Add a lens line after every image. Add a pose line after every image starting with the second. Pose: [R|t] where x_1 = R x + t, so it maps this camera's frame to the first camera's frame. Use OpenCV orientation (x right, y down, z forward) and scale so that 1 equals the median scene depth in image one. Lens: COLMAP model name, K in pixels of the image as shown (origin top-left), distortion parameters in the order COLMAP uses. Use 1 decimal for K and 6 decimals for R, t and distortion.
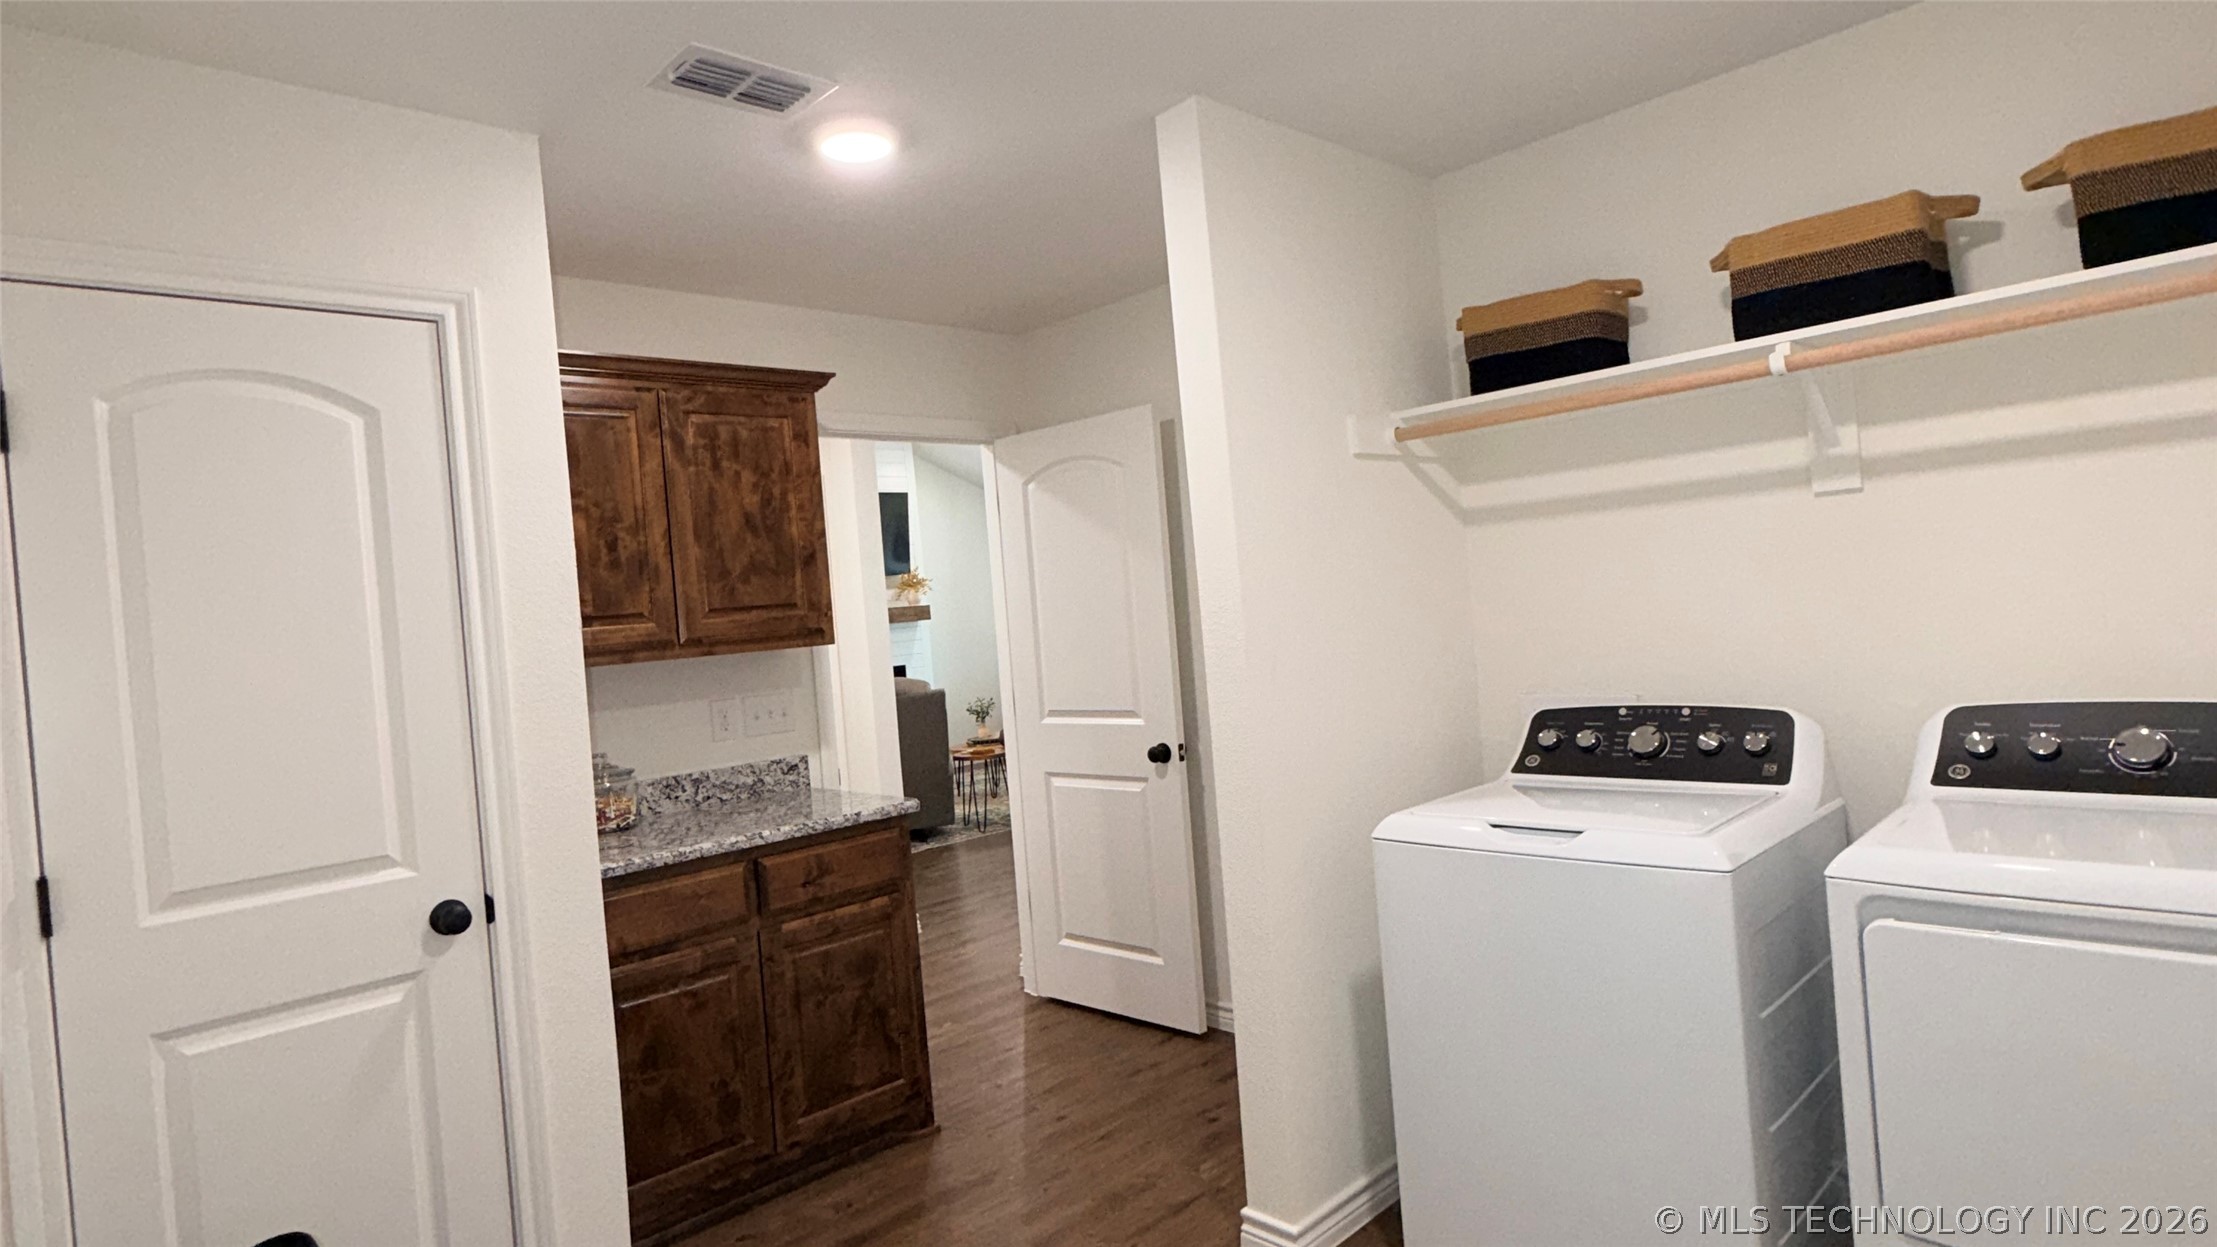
lens RADIAL K [[1188.3, 0, 1108.5], [0, 1188.3, 623.5], [0, 0, 1]] dist [-0.007825, 0.000007]
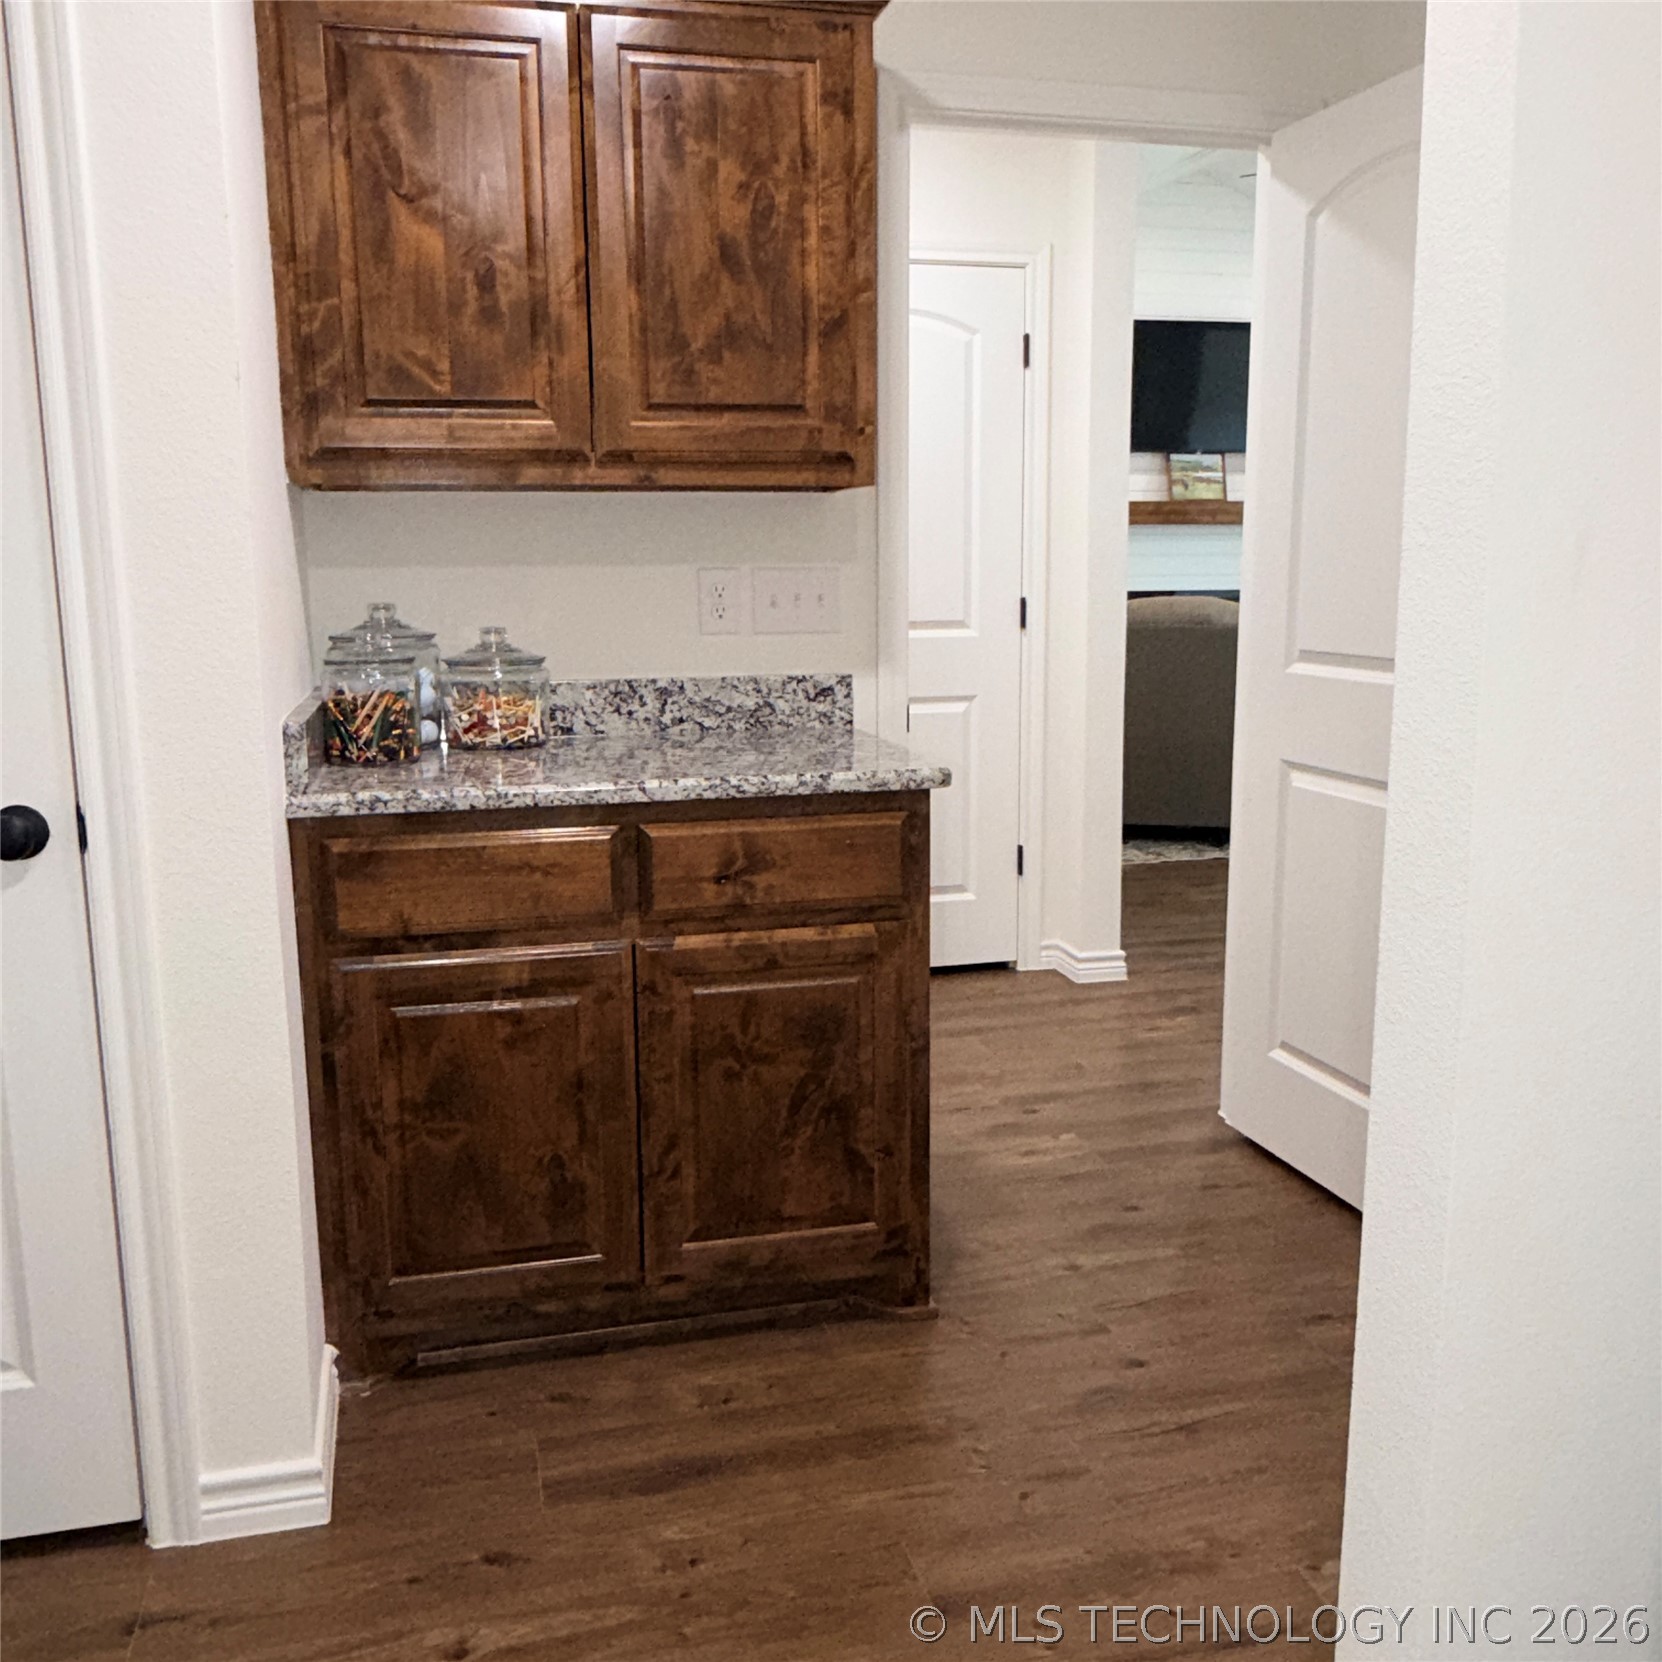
lens RADIAL K [[1530.4, 0, 831.0], [0, 1530.4, 831.0], [0, 0, 1]] dist [0.005262, -0.003409]
pose [[0.867753, 0.161903, -0.469885, 0.144079], [-0.071921, 0.976407, 0.203610, 0.035262], [0.491764, -0.142888, 0.858924, 0.362799]]
